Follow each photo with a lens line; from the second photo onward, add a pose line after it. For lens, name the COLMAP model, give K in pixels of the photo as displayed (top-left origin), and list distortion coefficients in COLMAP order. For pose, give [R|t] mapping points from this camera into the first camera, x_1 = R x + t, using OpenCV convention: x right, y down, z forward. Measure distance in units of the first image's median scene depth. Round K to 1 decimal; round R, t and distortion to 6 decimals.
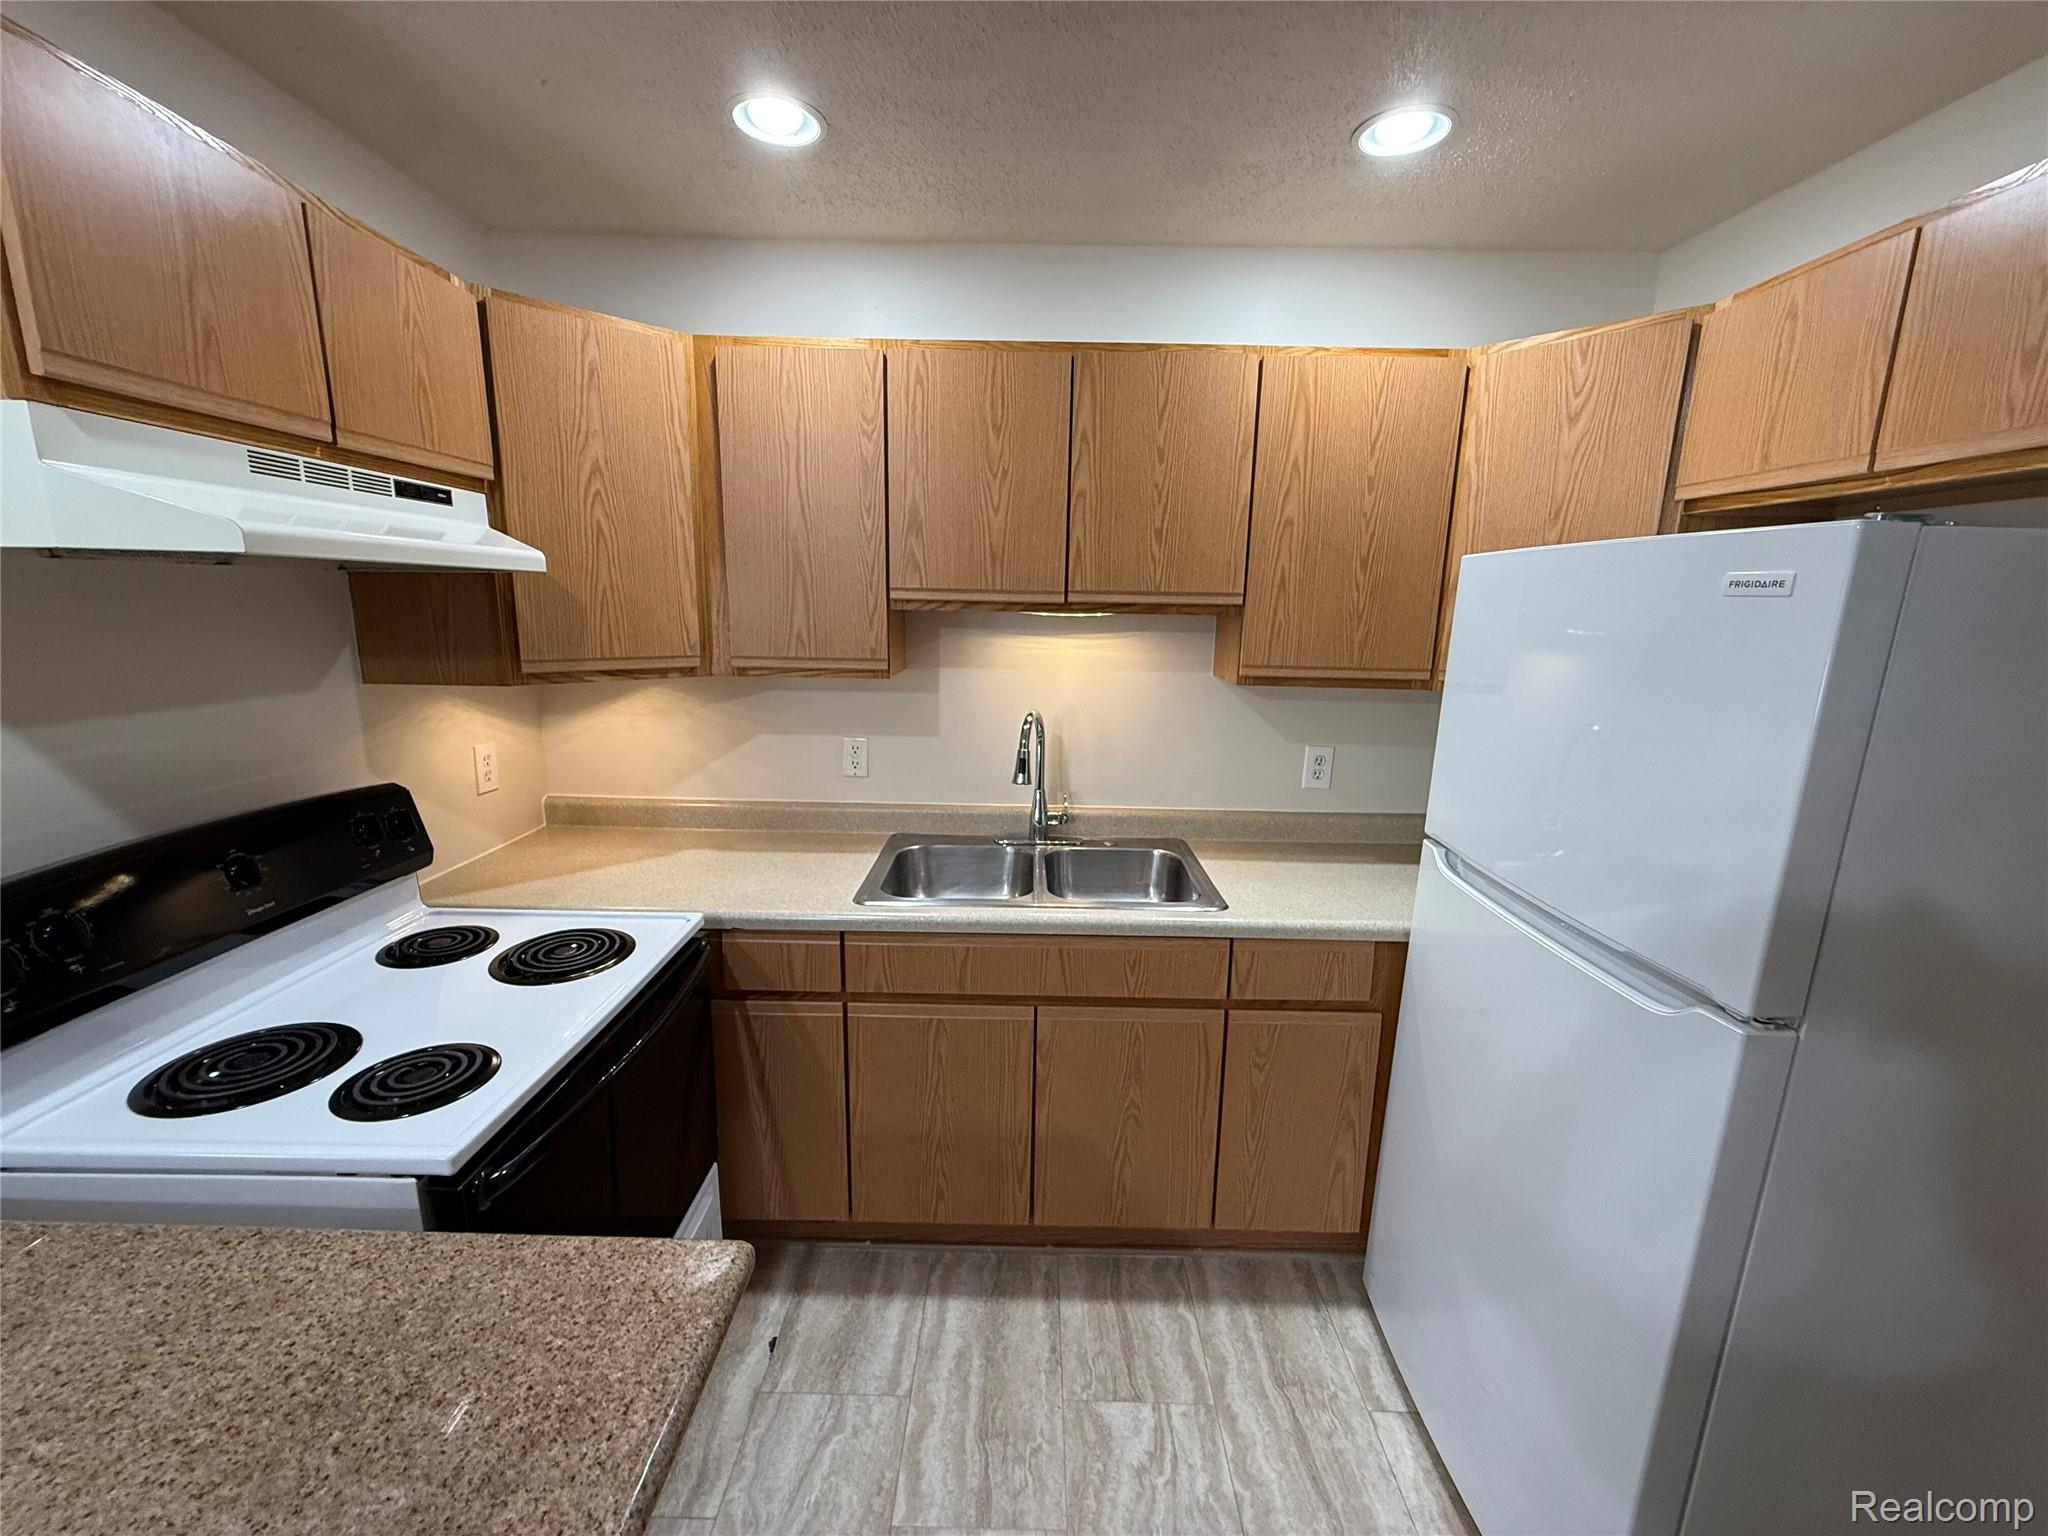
lens RADIAL K [[815.0, 0, 1023.1], [0, 815.0, 764.6], [0, 0, 1]] dist [-0.000760, -0.000076]
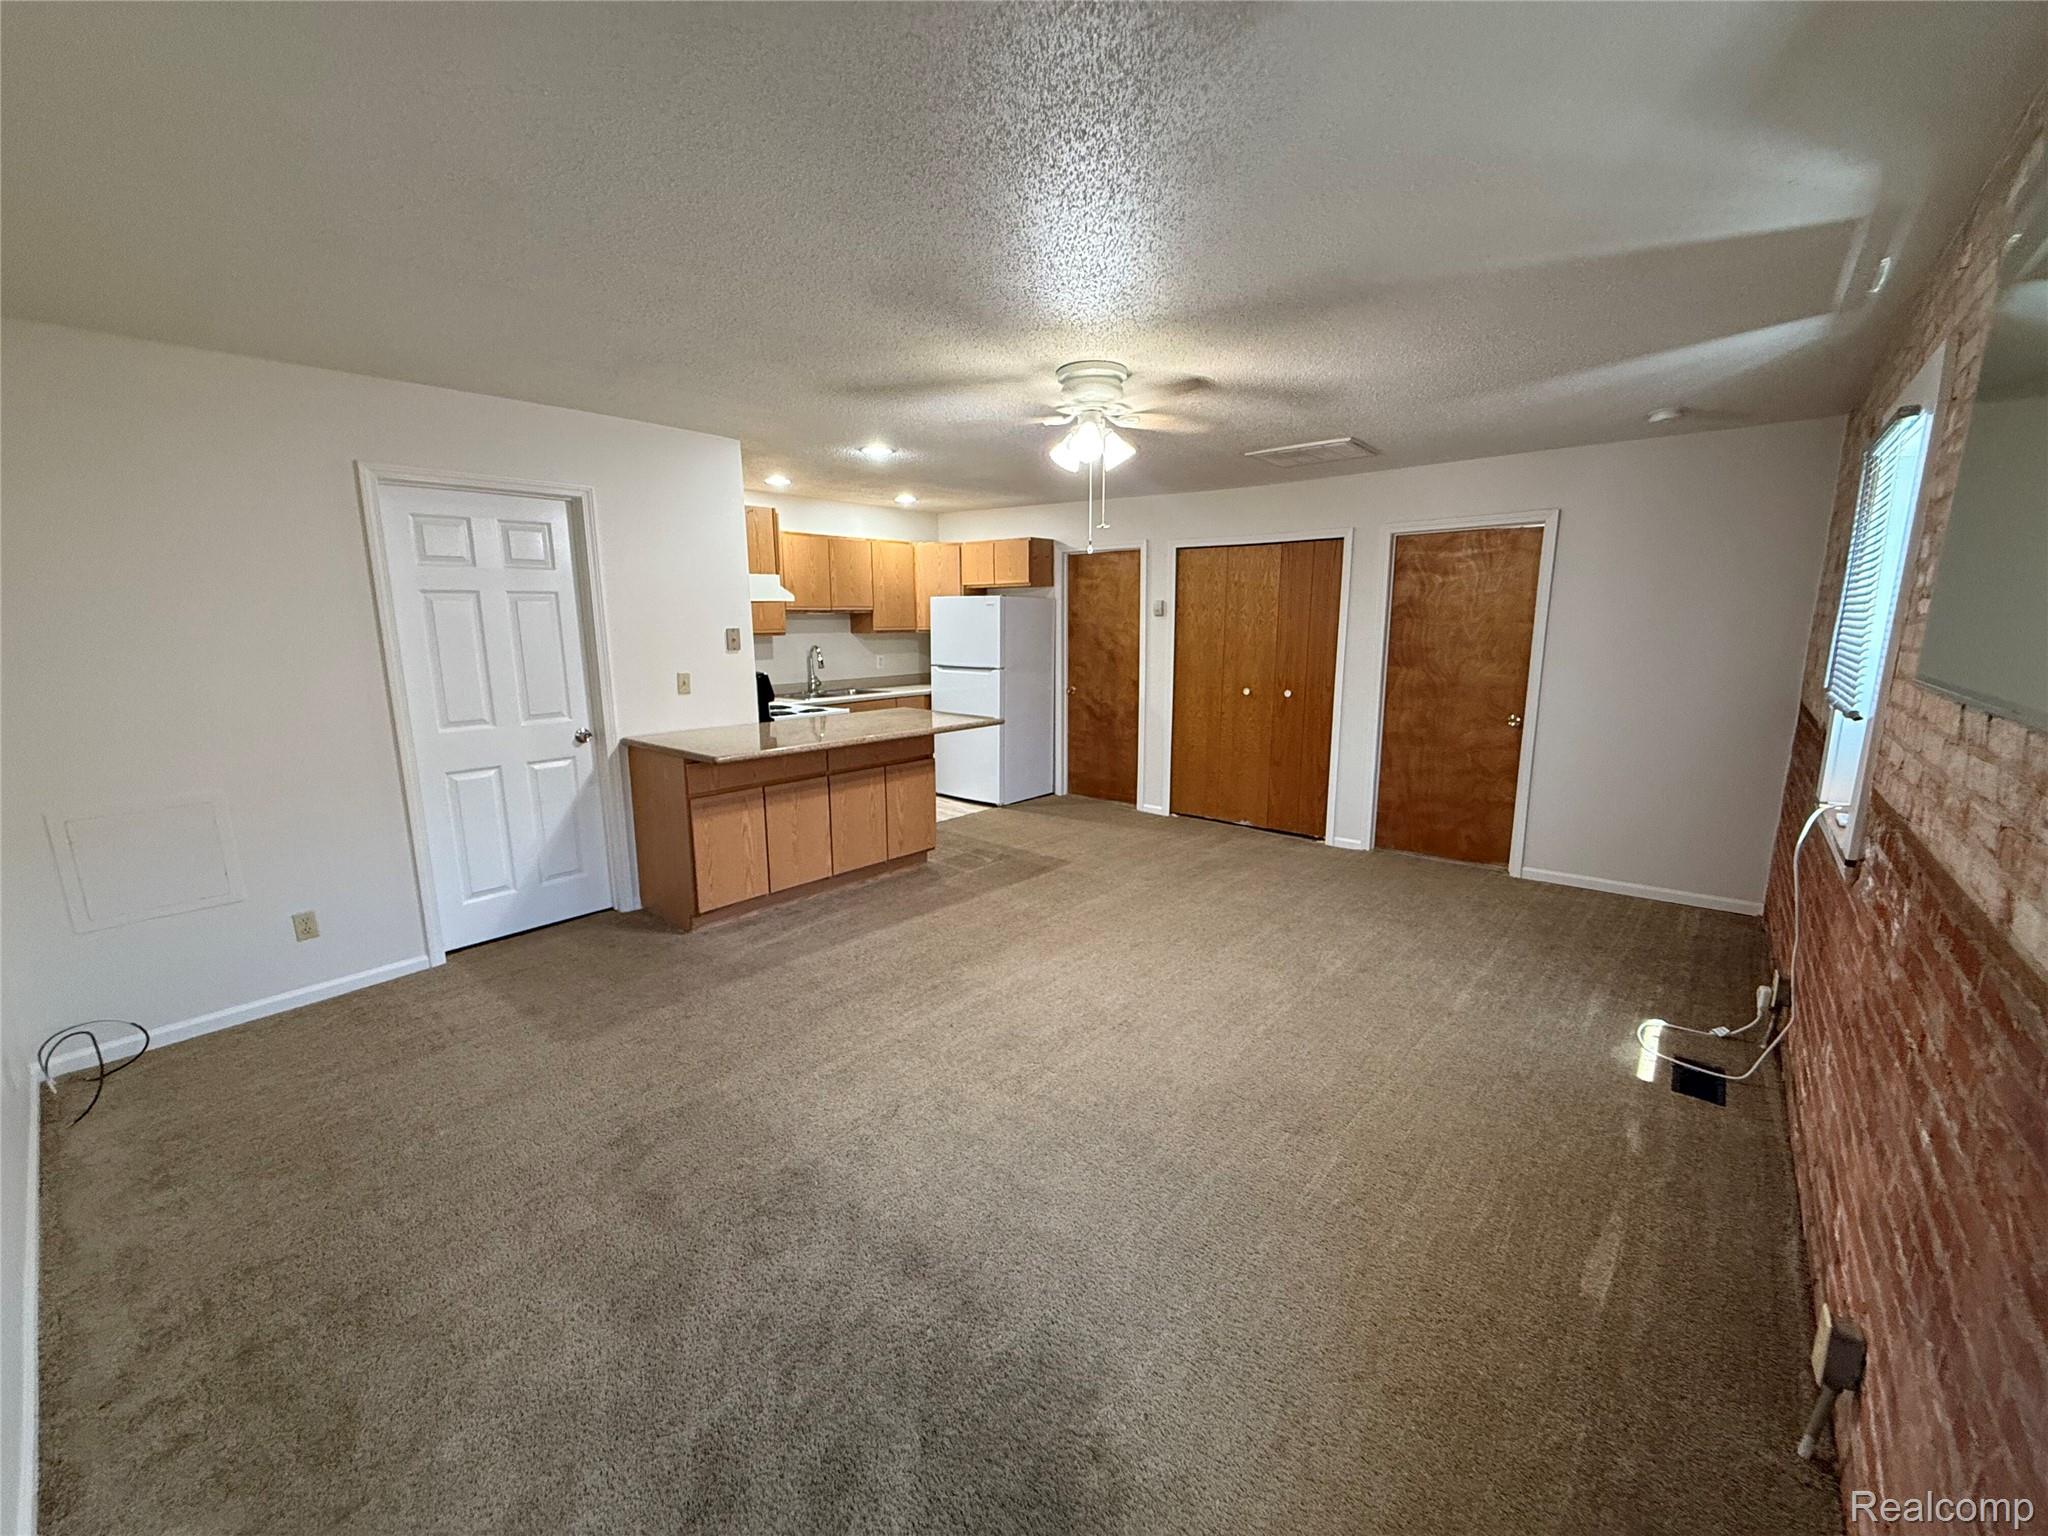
lens RADIAL K [[815.0, 0, 1023.1], [0, 815.0, 764.6], [0, 0, 1]] dist [-0.000760, -0.000076]
pose [[0.637350, -0.158463, 0.754105, -2.185366], [0.167193, 0.983752, 0.065412, 0.355758], [-0.752218, 0.084391, 0.653488, -1.816408]]
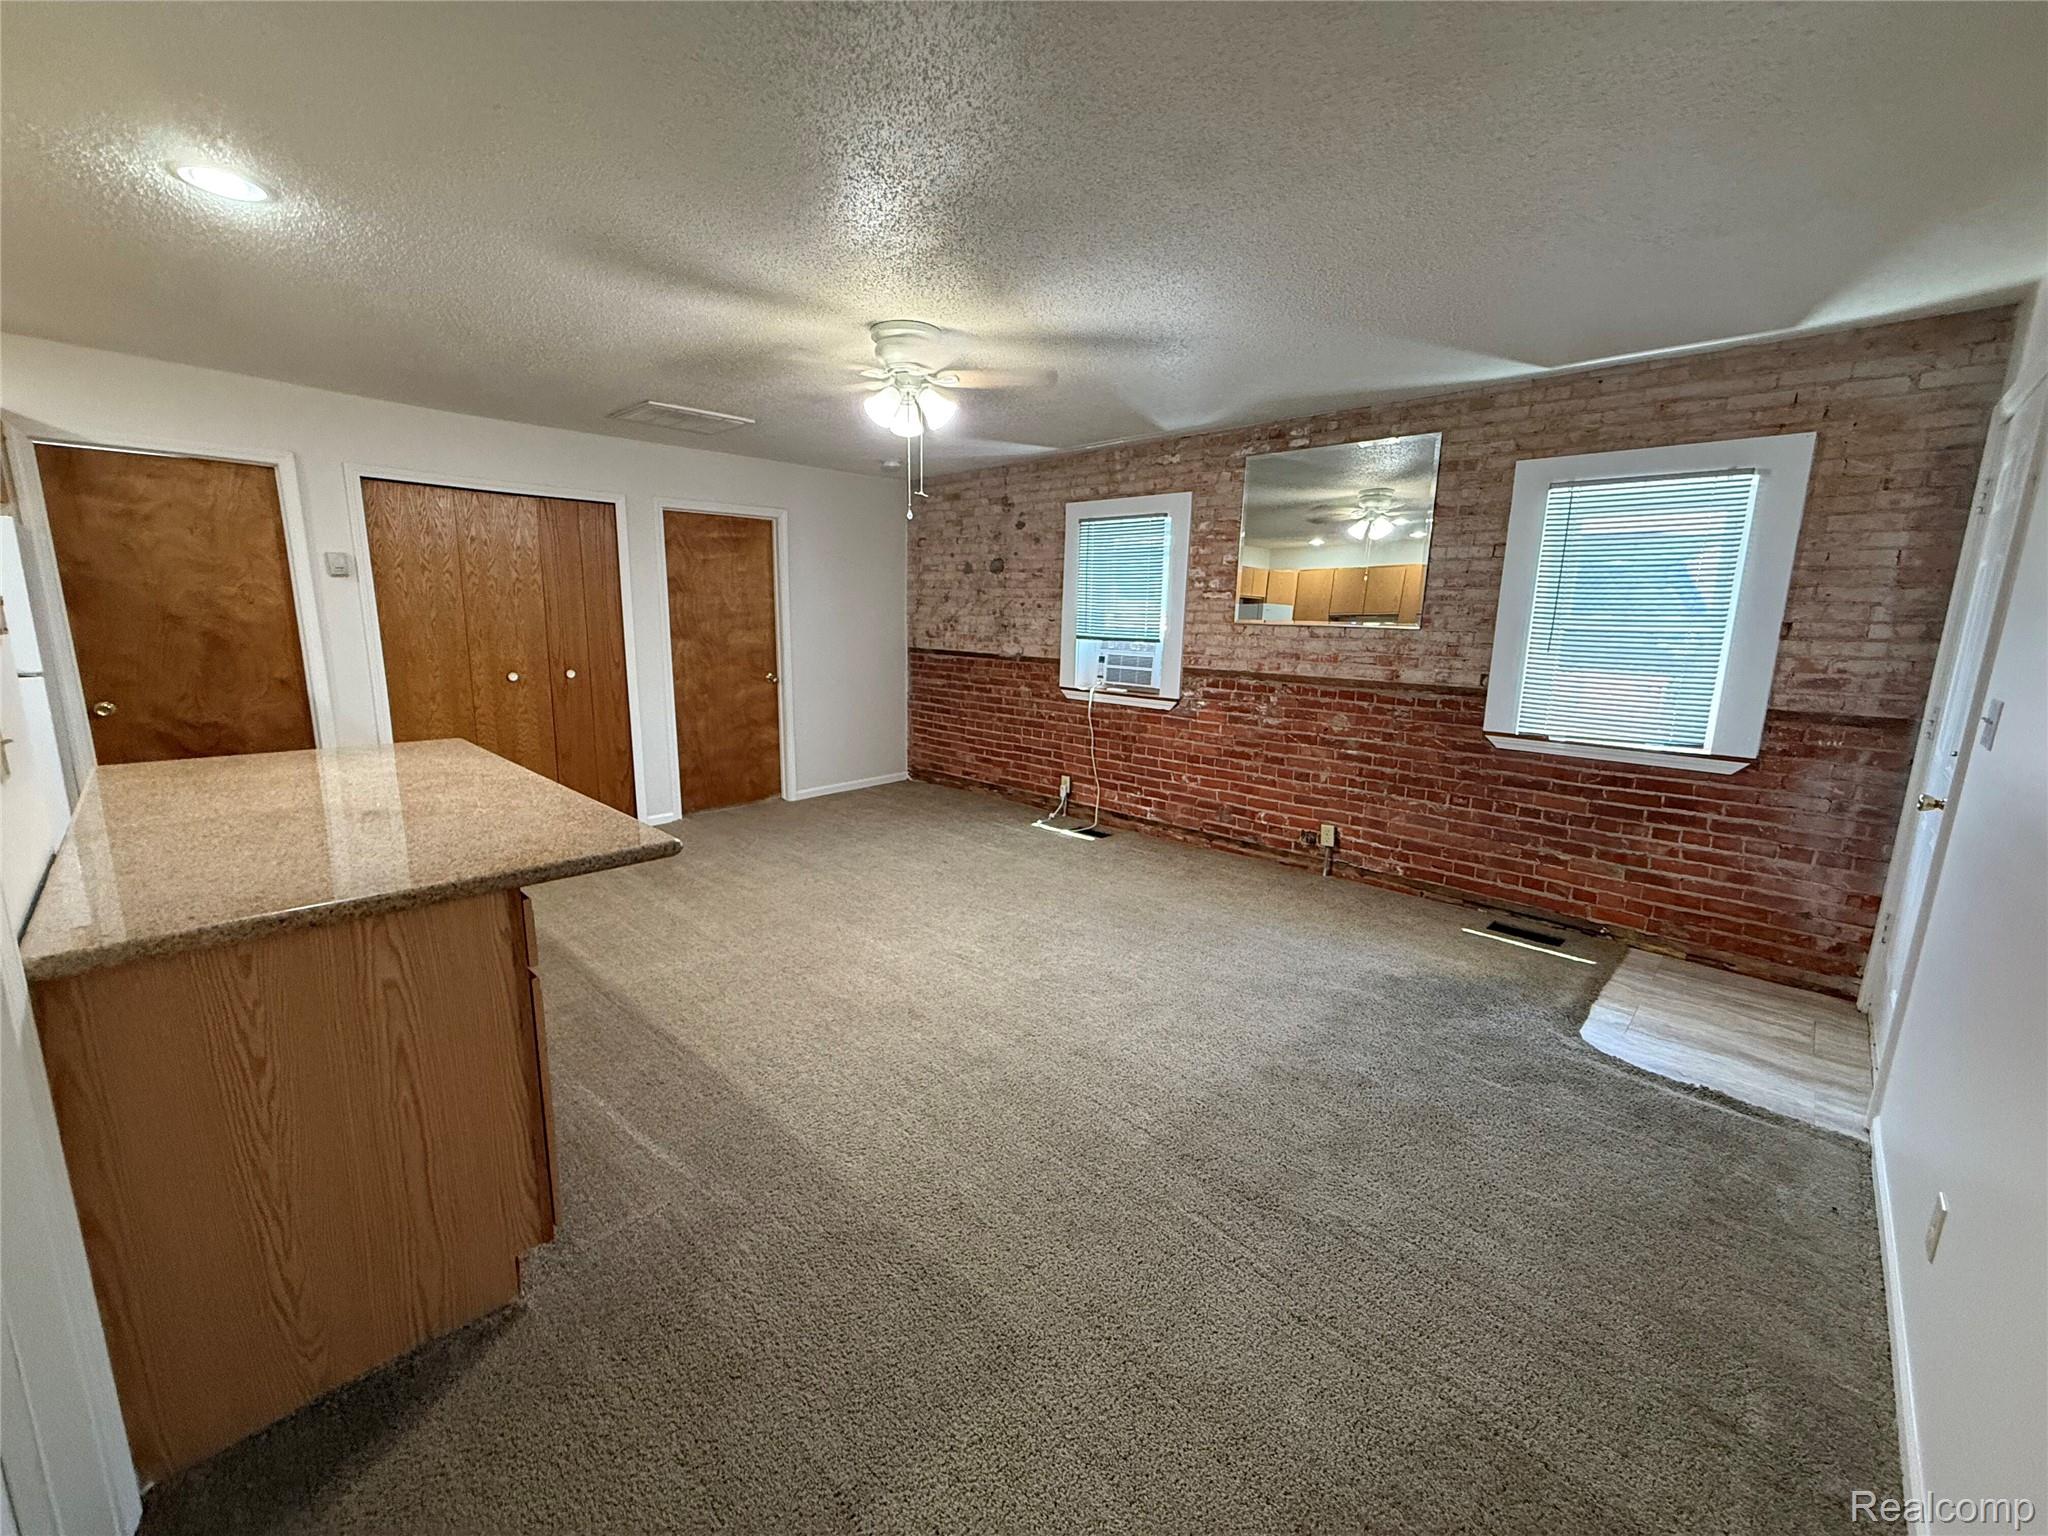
lens RADIAL K [[815.0, 0, 1023.1], [0, 815.0, 764.6], [0, 0, 1]] dist [-0.000760, -0.000076]
pose [[-0.729267, -0.160641, 0.665104, -2.109373], [0.100638, 0.936295, 0.336488, -0.020513], [-0.676787, 0.312324, -0.666643, 0.328296]]
